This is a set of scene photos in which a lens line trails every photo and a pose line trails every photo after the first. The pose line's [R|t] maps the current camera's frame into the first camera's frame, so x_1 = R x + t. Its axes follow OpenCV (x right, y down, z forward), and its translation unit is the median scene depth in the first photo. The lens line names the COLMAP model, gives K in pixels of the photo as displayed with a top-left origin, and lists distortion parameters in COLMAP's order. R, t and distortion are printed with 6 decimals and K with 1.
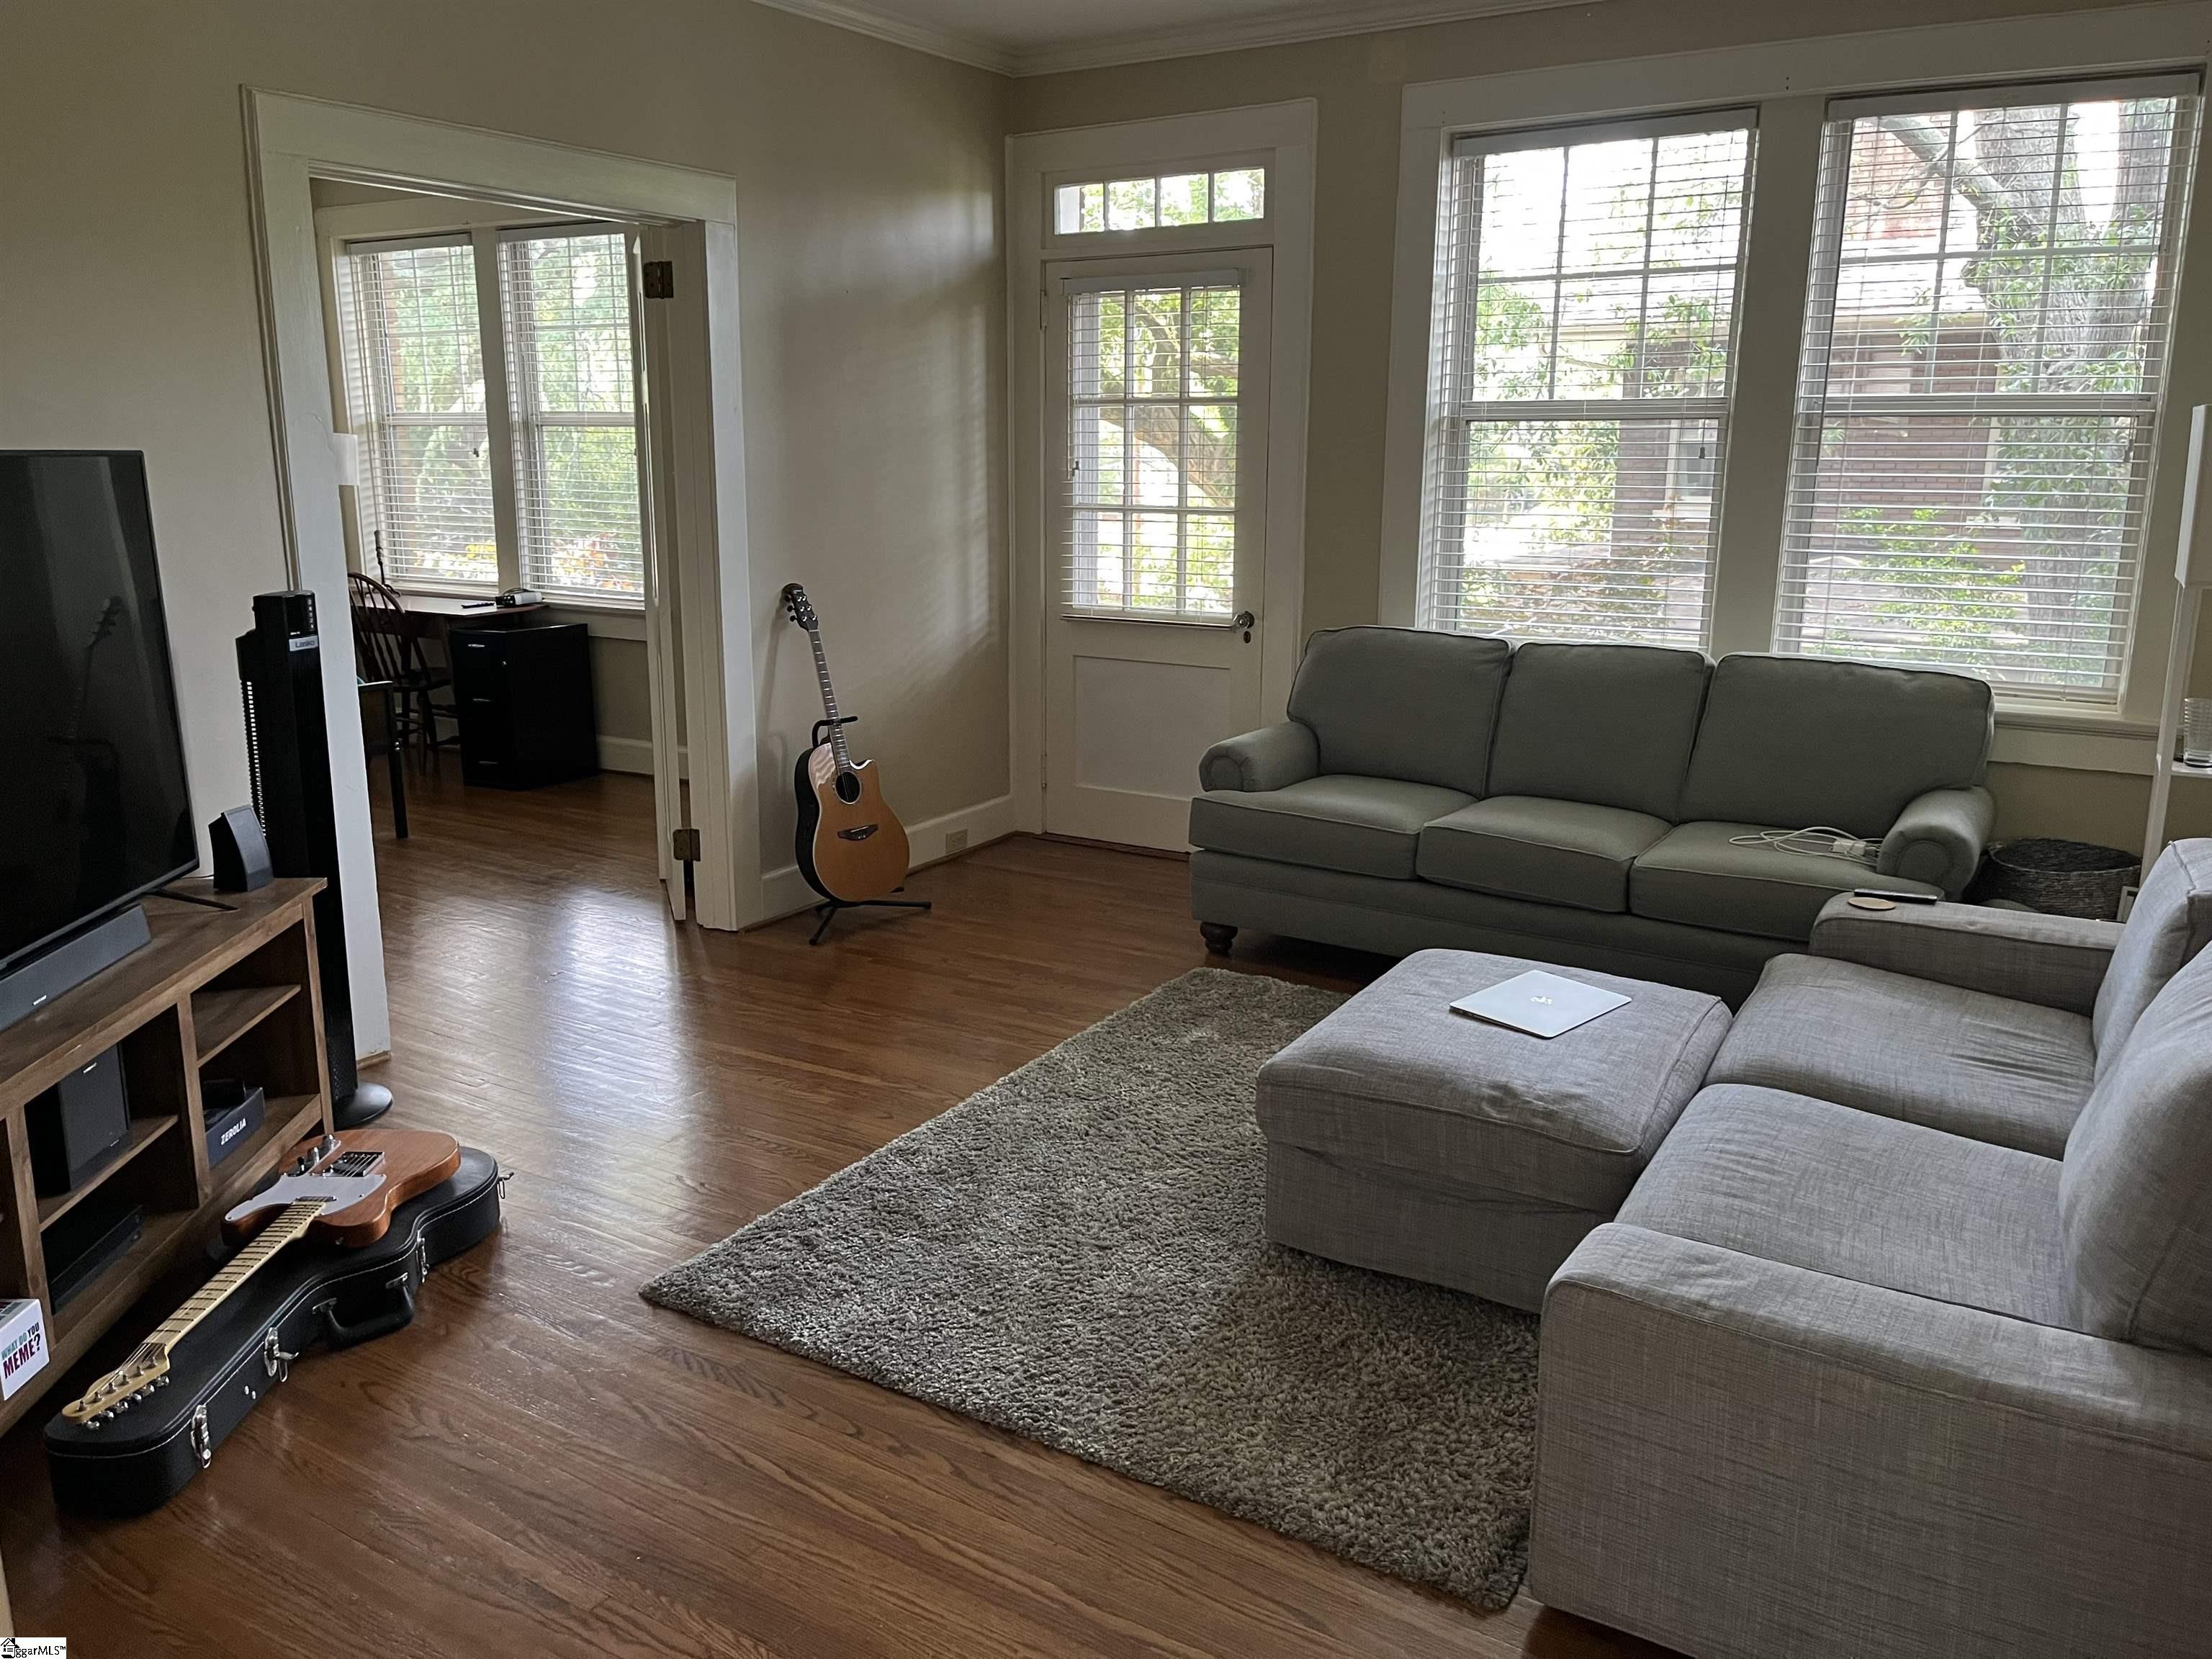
lens RADIAL K [[1564.9, 0, 1106.0], [0, 1564.9, 829.5], [0, 0, 1]] dist [-0.022162, -0.003495]
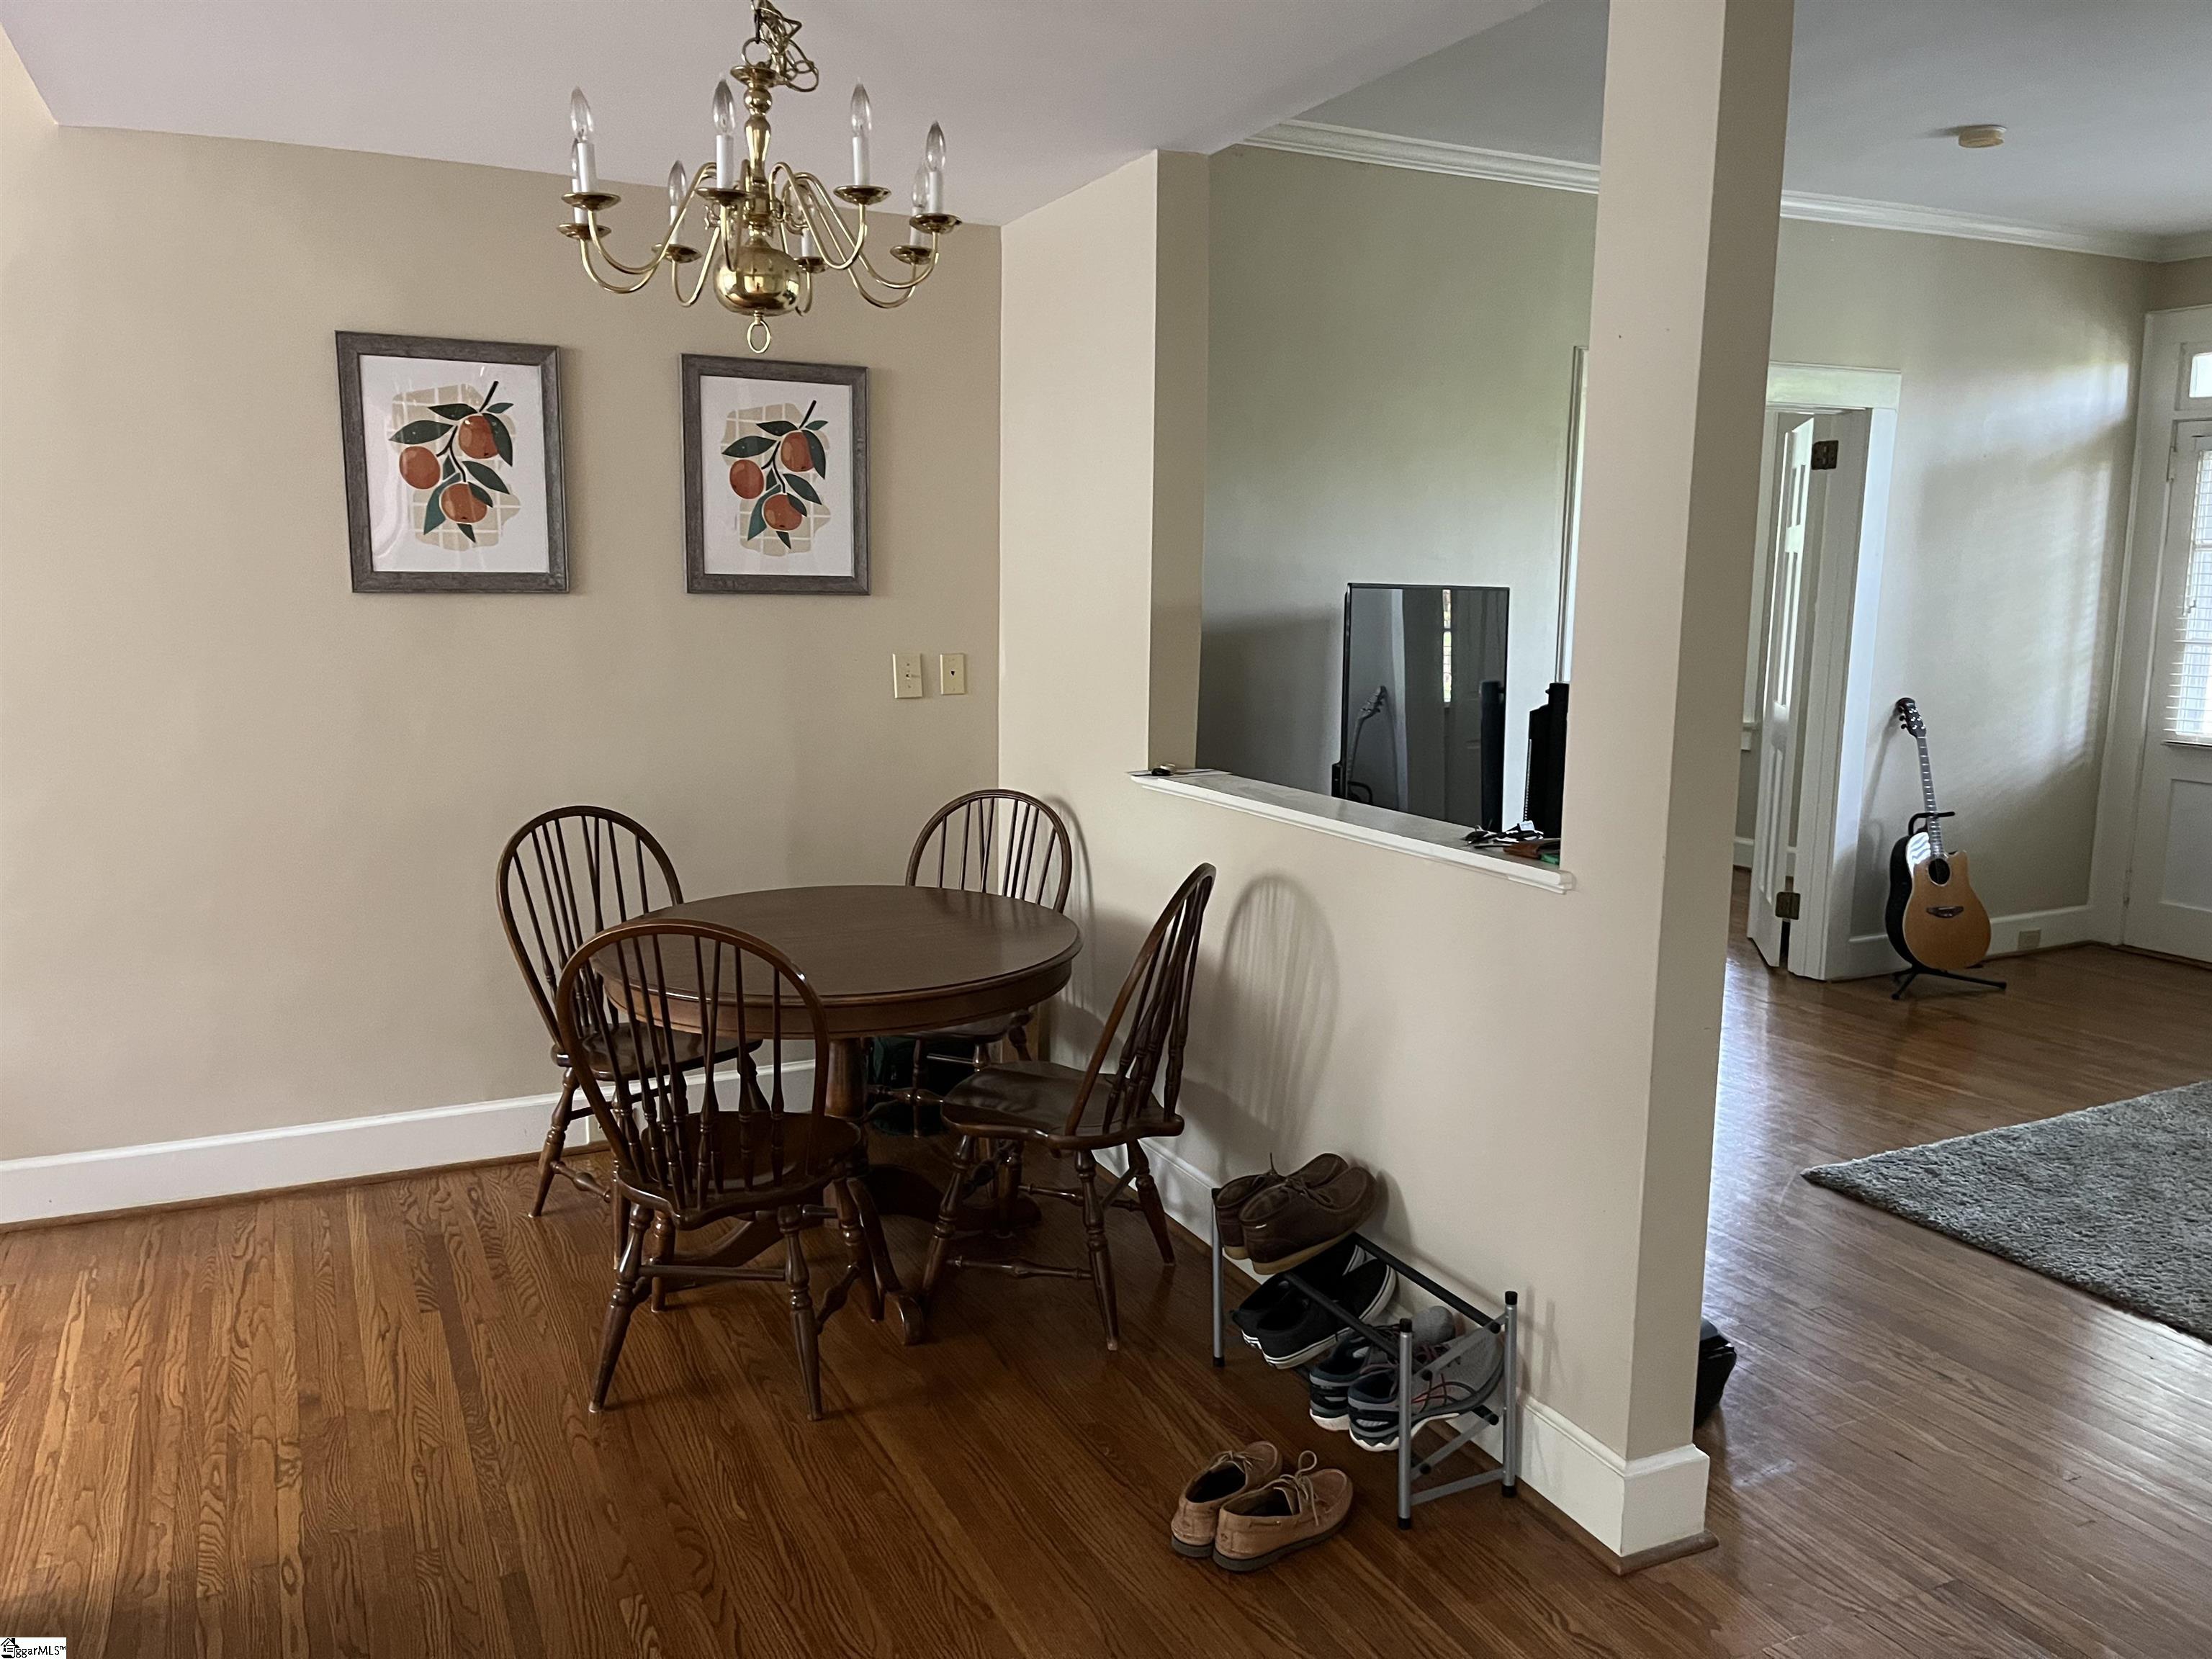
lens RADIAL K [[1661.4, 0, 1106.0], [0, 1661.4, 829.5], [0, 0, 1]] dist [0.115175, -0.165818]
pose [[0.849464, 0.081239, -0.521355, -0.038281], [-0.129149, 0.990034, -0.056157, 0.094461], [0.511597, 0.115036, 0.851490, -0.404046]]
